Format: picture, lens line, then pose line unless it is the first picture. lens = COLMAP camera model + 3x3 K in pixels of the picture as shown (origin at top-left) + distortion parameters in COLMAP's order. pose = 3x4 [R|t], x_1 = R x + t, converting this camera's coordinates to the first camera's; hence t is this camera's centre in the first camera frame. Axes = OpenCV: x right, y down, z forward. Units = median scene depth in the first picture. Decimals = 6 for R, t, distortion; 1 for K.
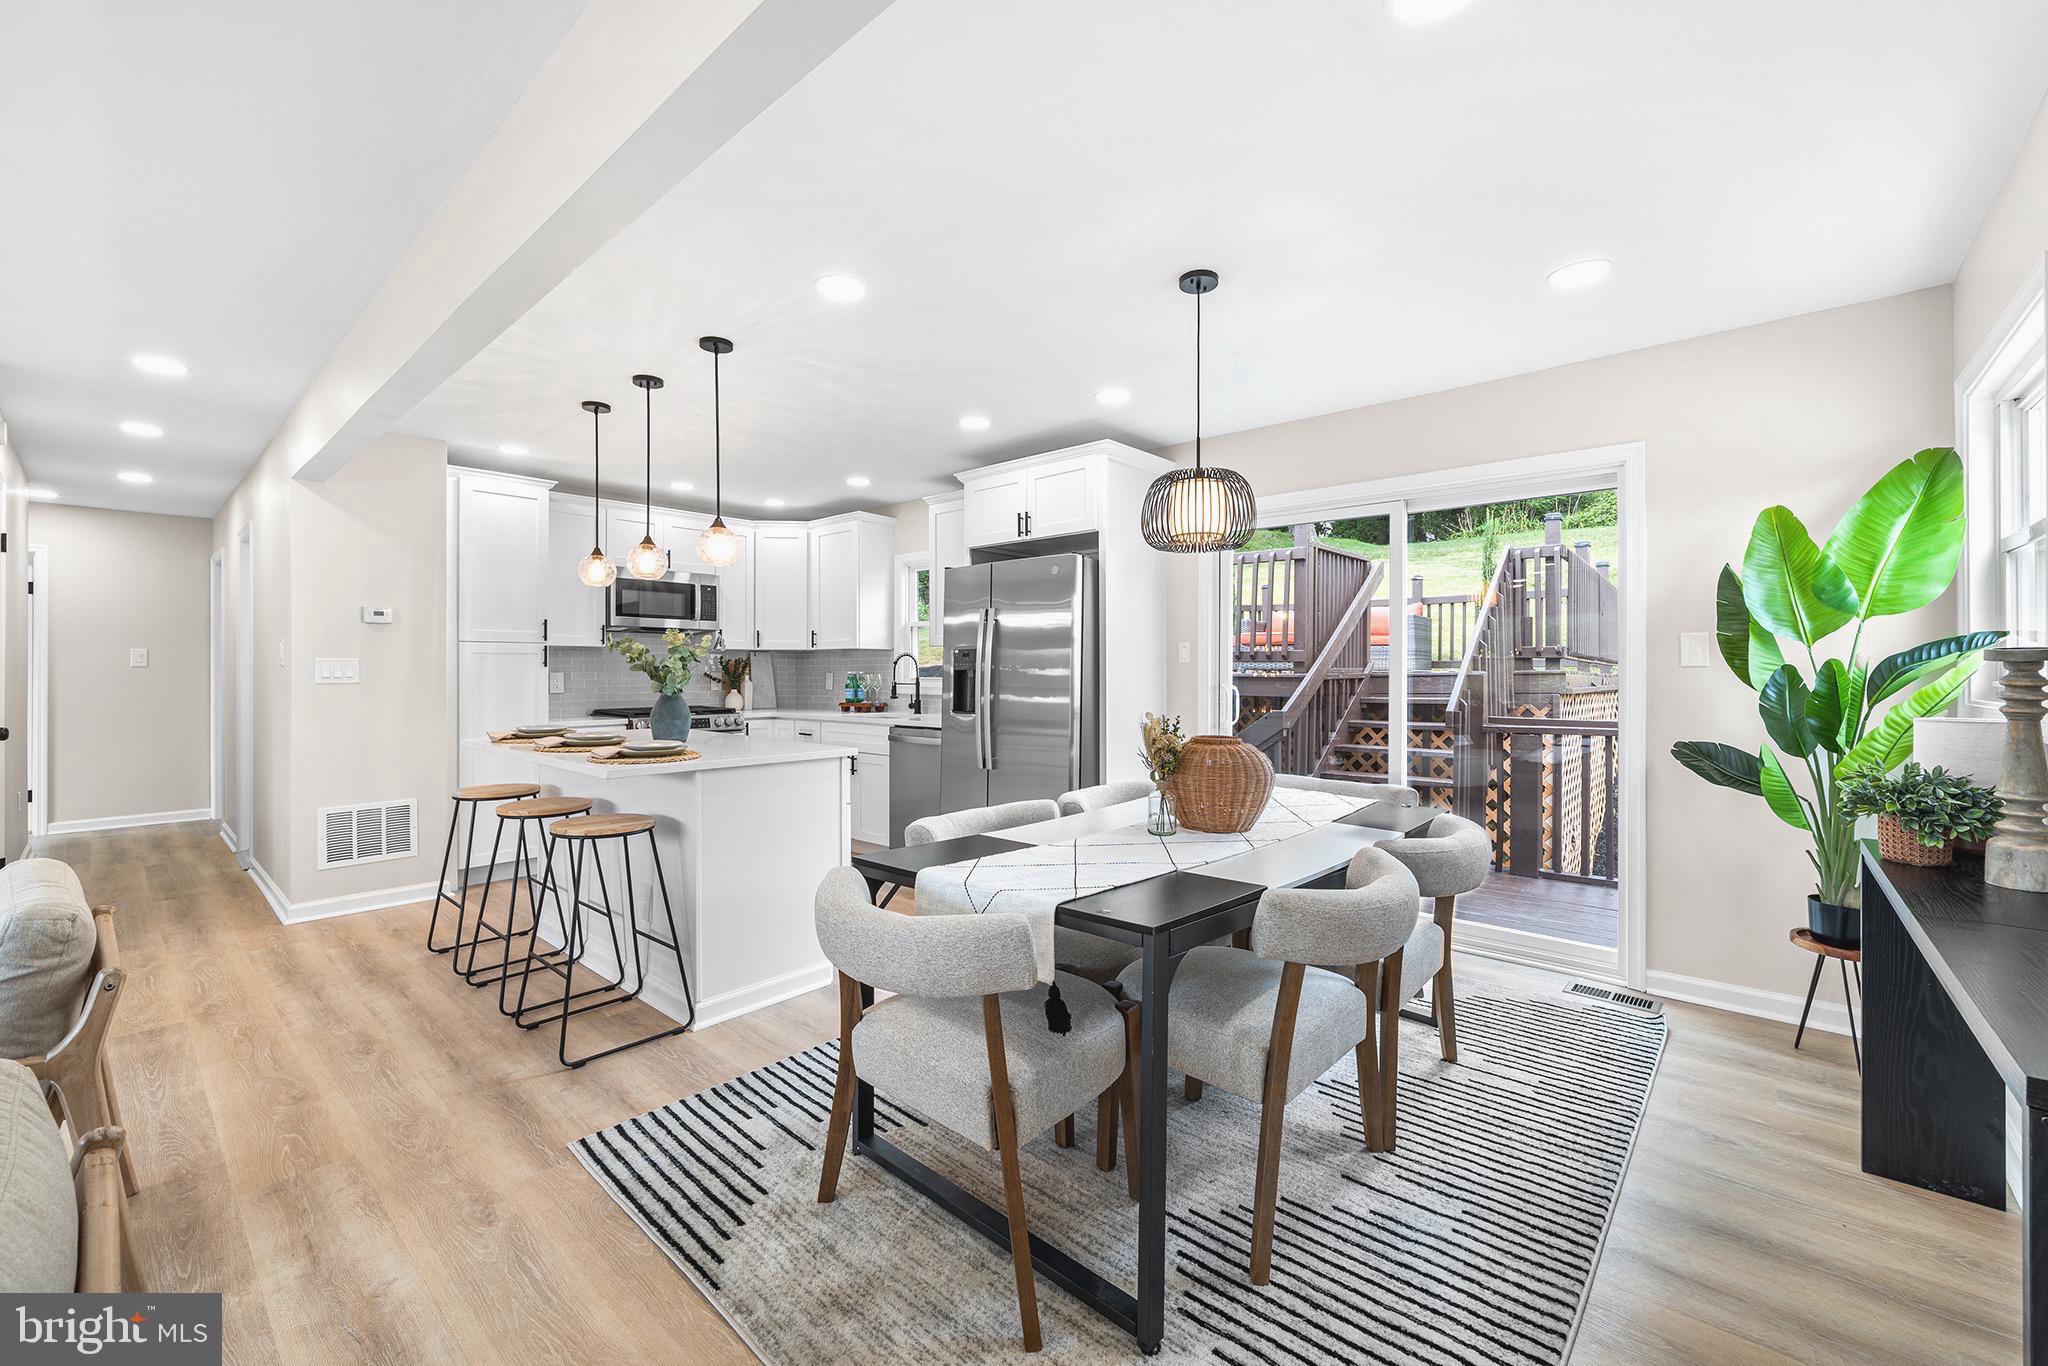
lens RADIAL K [[827.6, 0, 1031.9], [0, 827.6, 670.4], [0, 0, 1]] dist [0.001161, 0.000281]
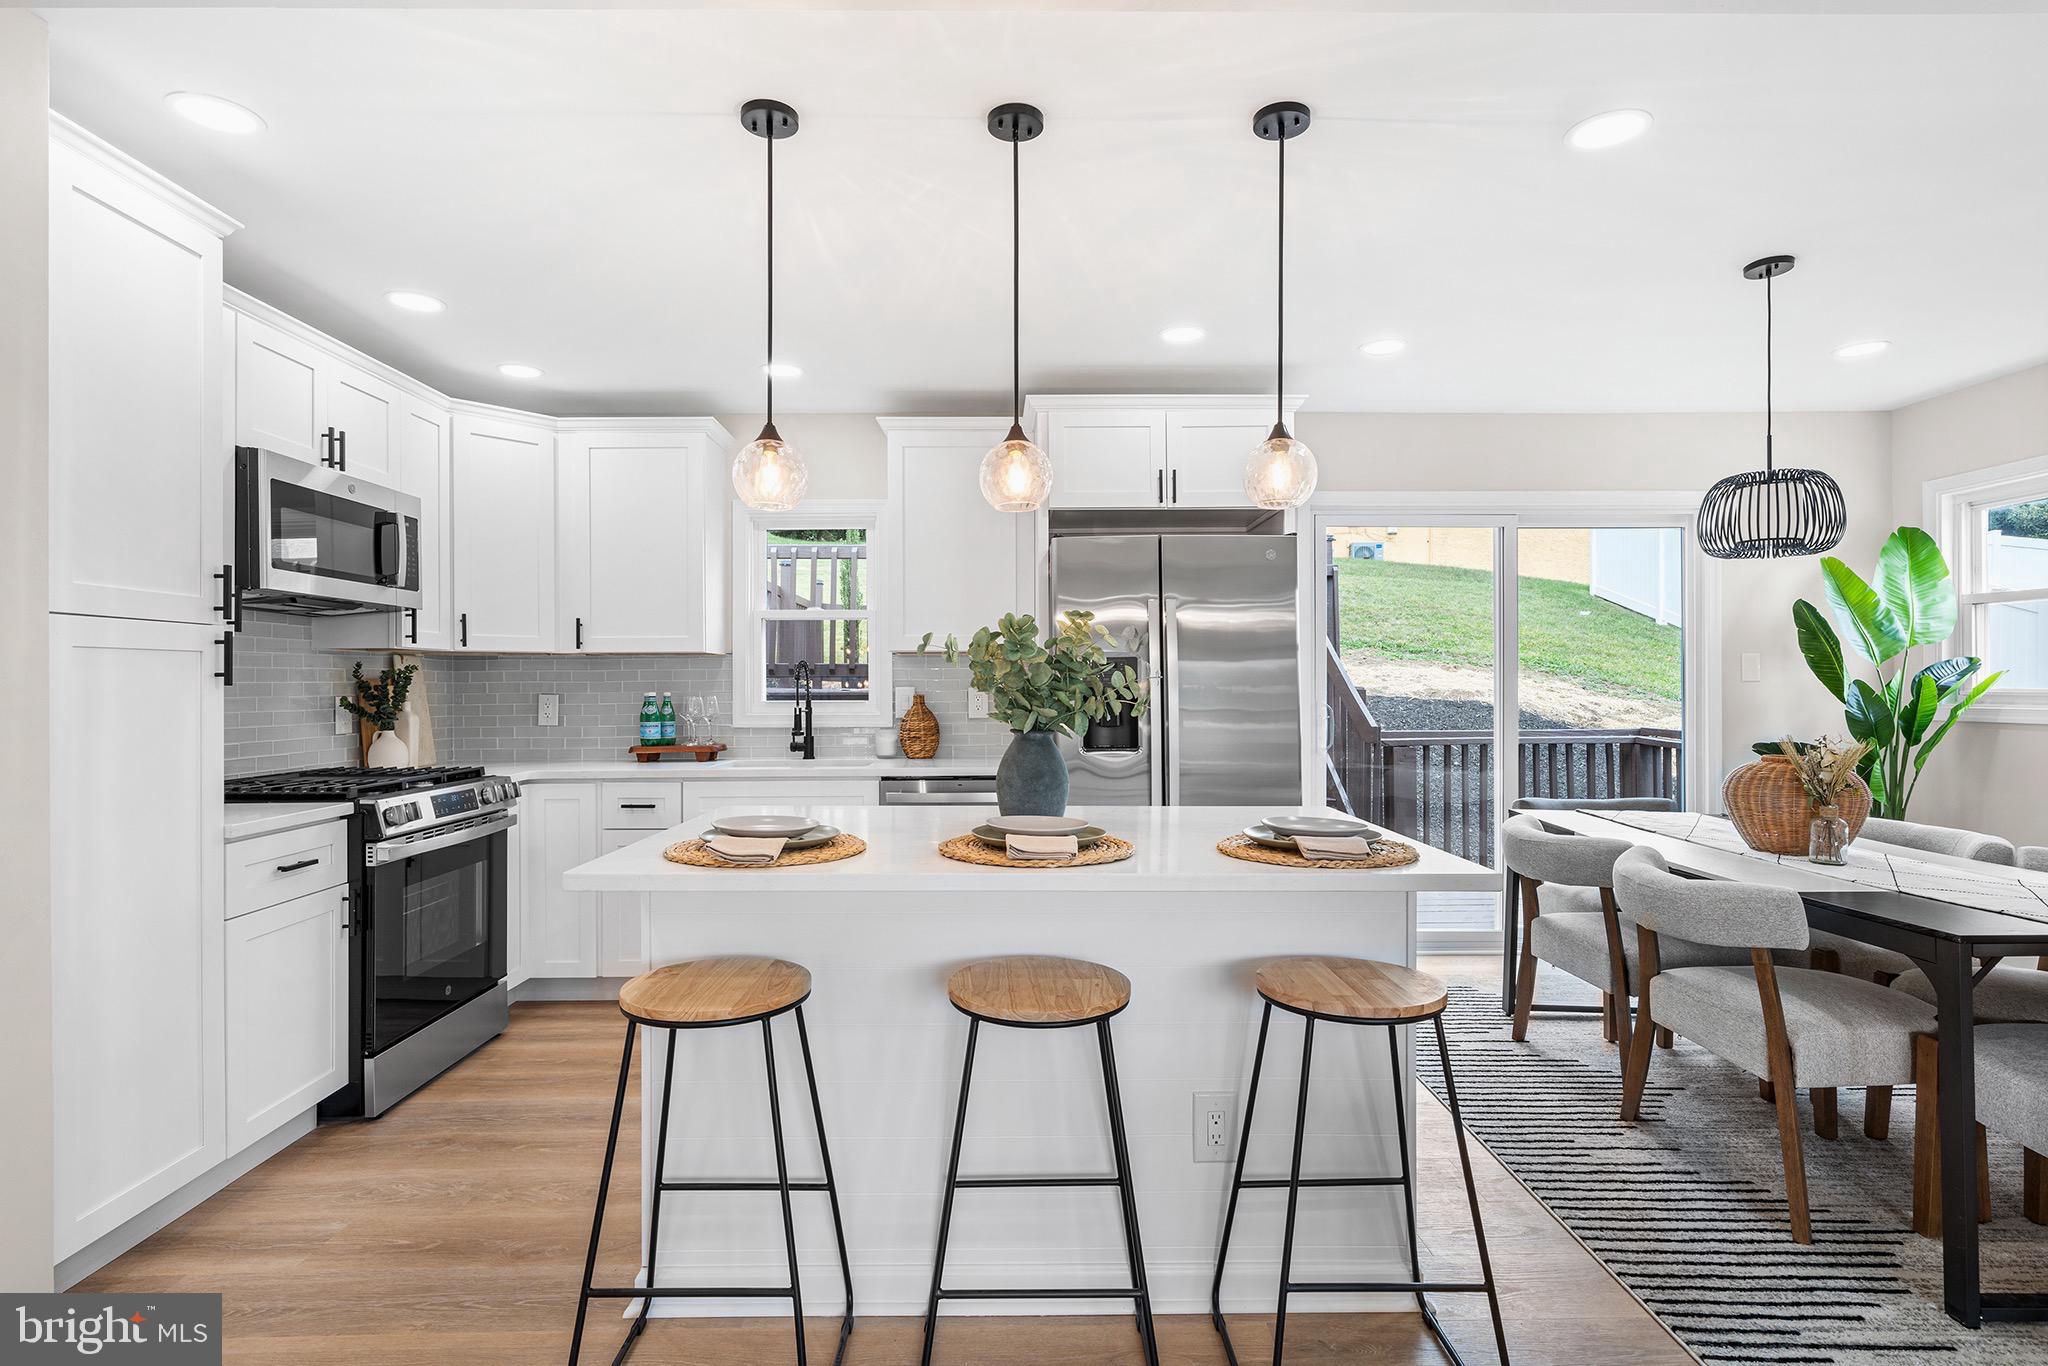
lens RADIAL K [[1033.5, 0, 1024.0], [0, 1033.5, 683.0], [0, 0, 1]] dist [-0.002803, -0.000266]
pose [[0.747524, -0.004051, 0.664222, -0.699864], [0.003634, 0.999991, 0.002008, -0.007780], [-0.664225, 0.000913, 0.747532, 0.407093]]
